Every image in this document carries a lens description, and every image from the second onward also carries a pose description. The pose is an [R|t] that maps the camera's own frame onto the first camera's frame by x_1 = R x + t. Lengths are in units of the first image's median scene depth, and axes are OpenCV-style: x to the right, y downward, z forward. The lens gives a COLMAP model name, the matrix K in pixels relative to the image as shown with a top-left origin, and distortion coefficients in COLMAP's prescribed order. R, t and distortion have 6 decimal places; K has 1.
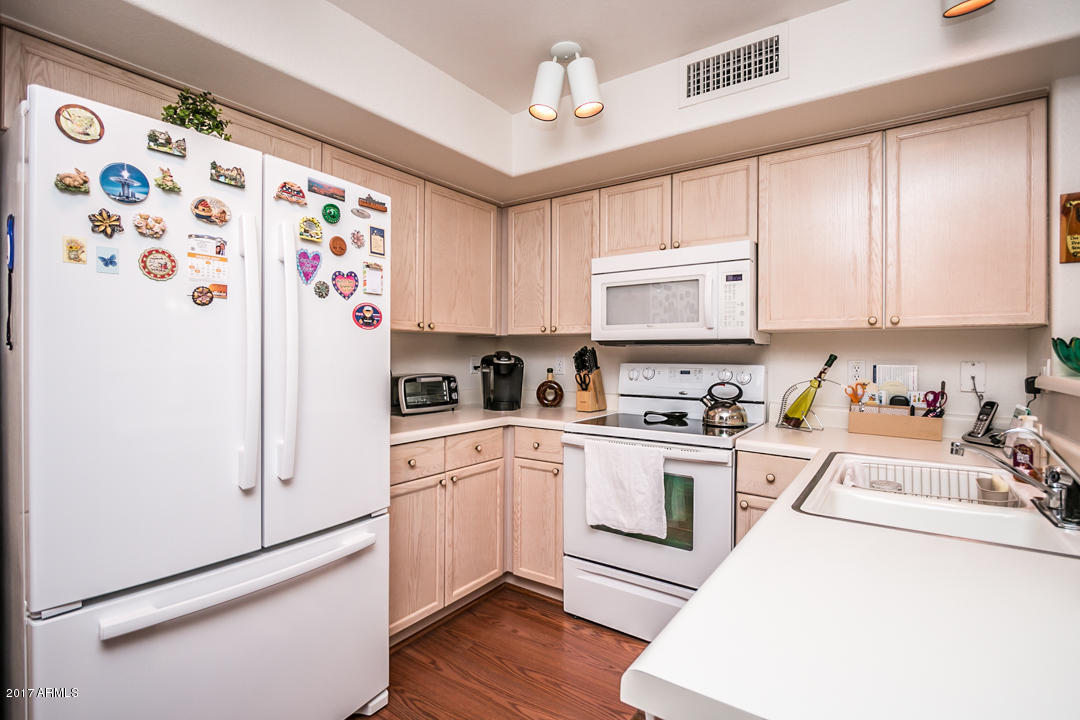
lens RADIAL K [[505.7, 0, 540.7], [0, 505.7, 354.4], [0, 0, 1]] dist [-0.012810, 0.000014]
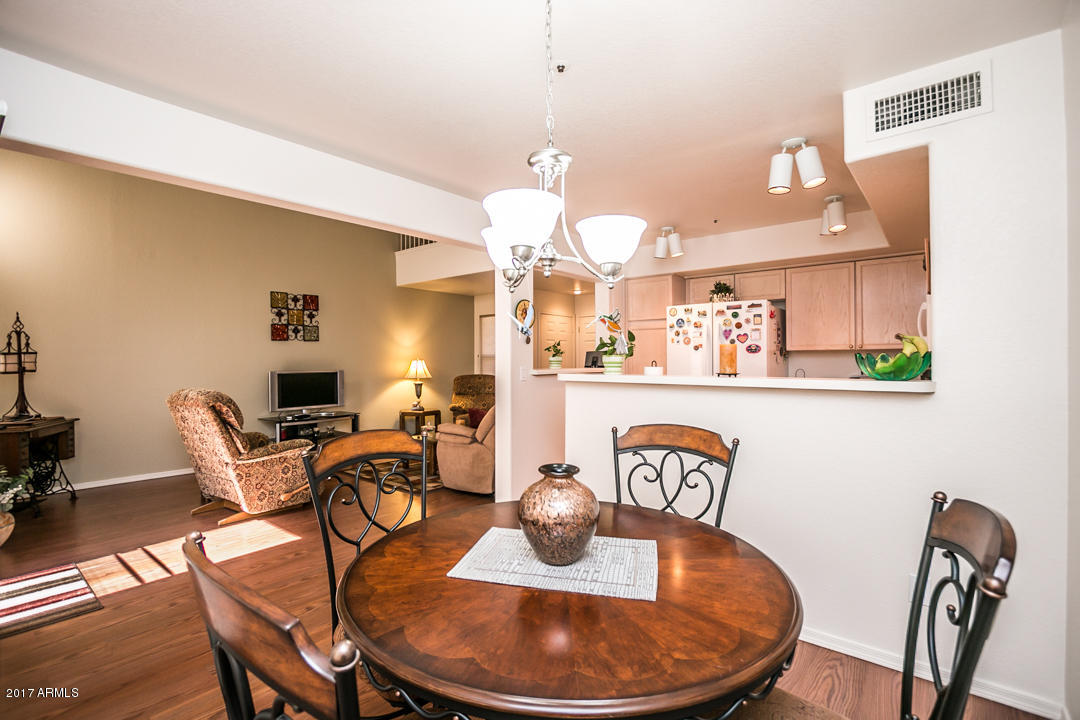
lens RADIAL K [[505.7, 0, 541.4], [0, 505.7, 361.6], [0, 0, 1]] dist [-0.012810, 0.000014]
pose [[-0.078219, -0.009288, -0.996893, 2.504030], [-0.003609, 0.999953, -0.009033, 0.019936], [0.996930, 0.002891, -0.078249, 0.112320]]
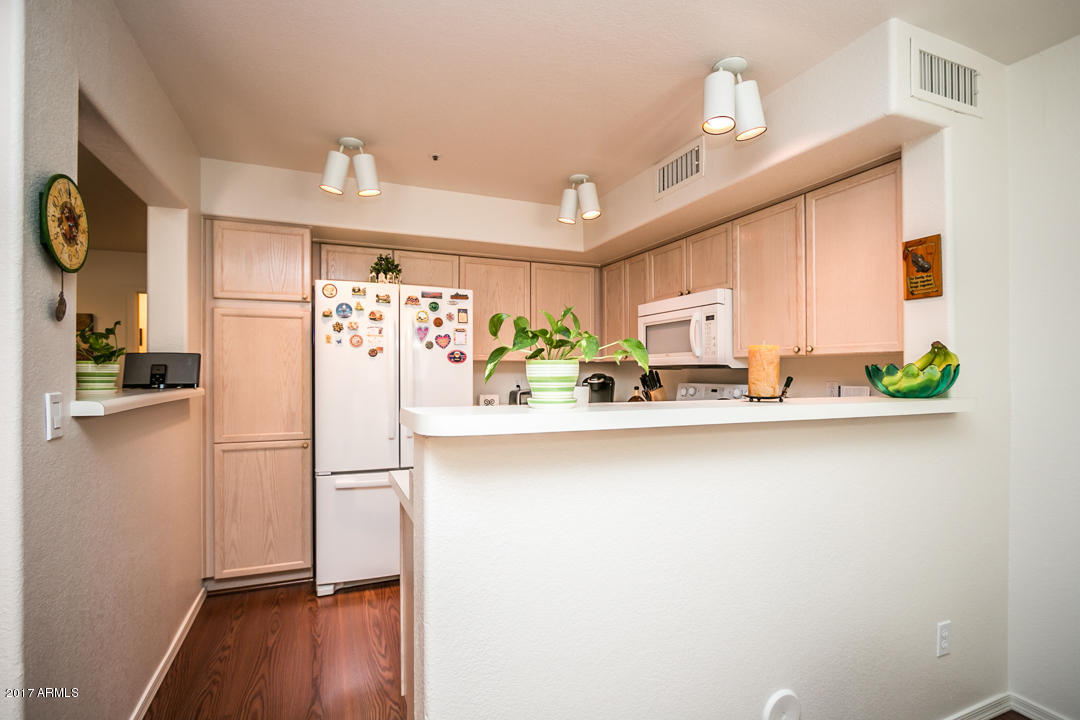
lens RADIAL K [[505.7, 0, 535.5], [0, 505.7, 368.6], [0, 0, 1]] dist [-0.012810, 0.000014]
pose [[0.852650, -0.007512, -0.522429, 0.939667], [0.003232, 0.999953, -0.009103, -0.014552], [0.522473, 0.006073, 0.852634, -0.474695]]
